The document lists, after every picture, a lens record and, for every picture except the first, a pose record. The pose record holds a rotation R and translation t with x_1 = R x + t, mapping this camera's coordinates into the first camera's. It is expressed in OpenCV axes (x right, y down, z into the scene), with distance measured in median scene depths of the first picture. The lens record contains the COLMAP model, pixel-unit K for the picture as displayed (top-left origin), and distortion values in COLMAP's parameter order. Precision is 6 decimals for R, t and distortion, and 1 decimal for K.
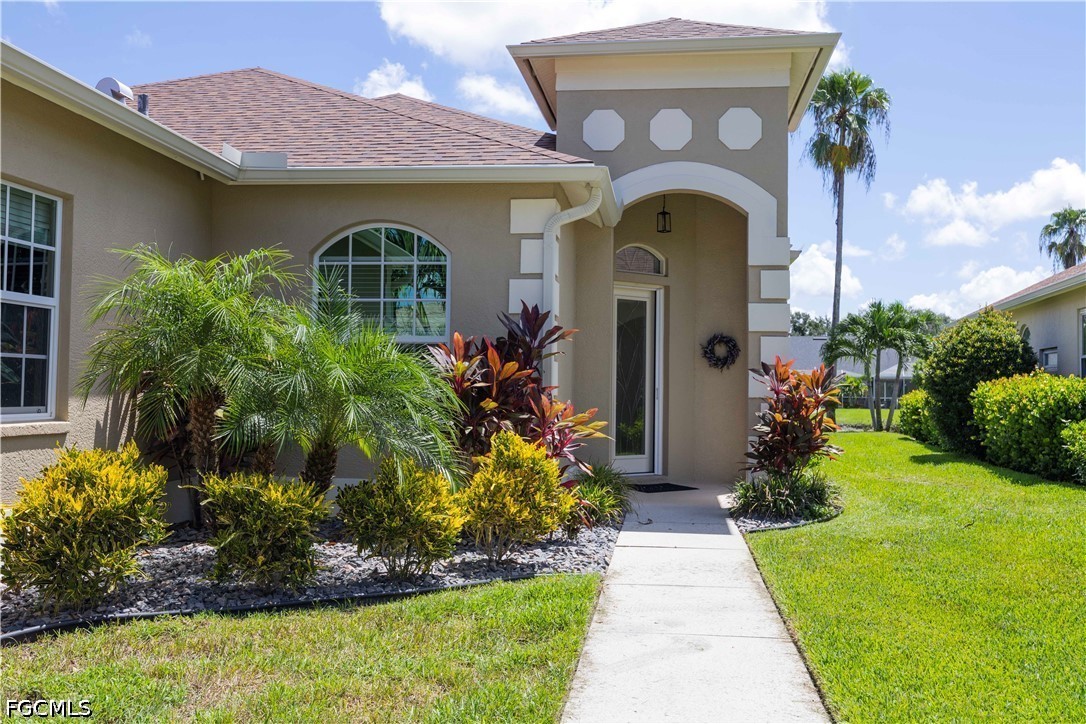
lens RADIAL K [[1093.4, 0, 543.0], [0, 1093.4, 362.0], [0, 0, 1]] dist [0.012616, 0.032520]
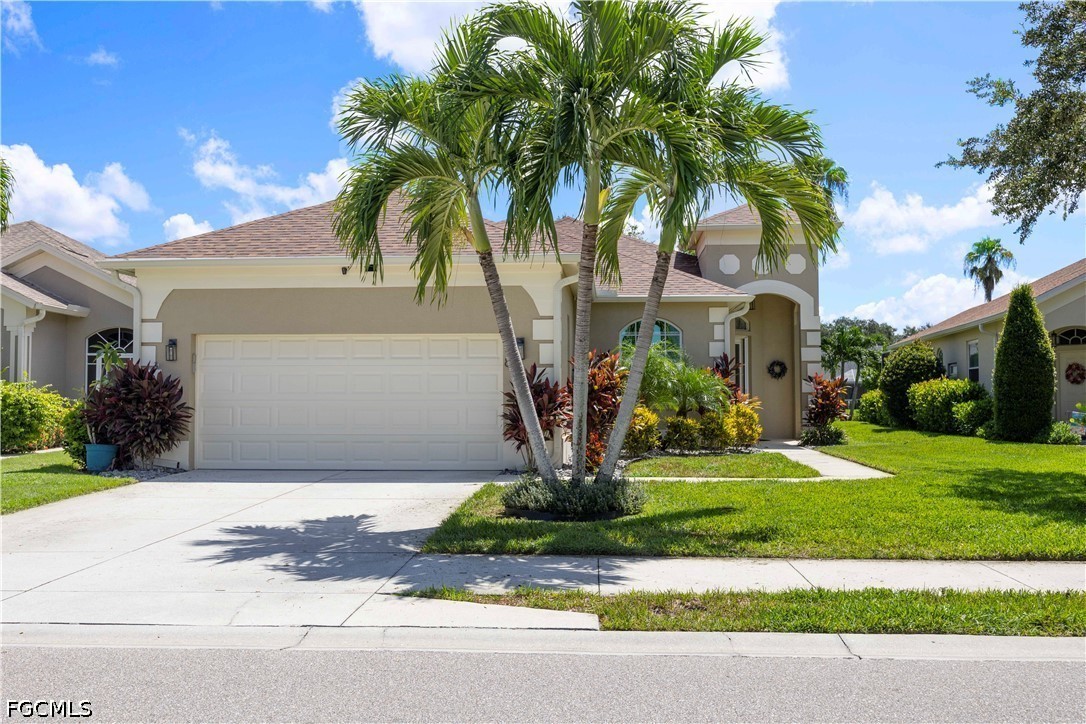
lens RADIAL K [[1093.4, 0, 543.0], [0, 1093.4, 362.0], [0, 0, 1]] dist [0.012616, 0.032520]
pose [[0.998735, -0.014349, 0.048194, -0.265365], [0.014771, 0.999855, -0.008416, -0.010173], [-0.048067, 0.009117, 0.998803, -0.696935]]
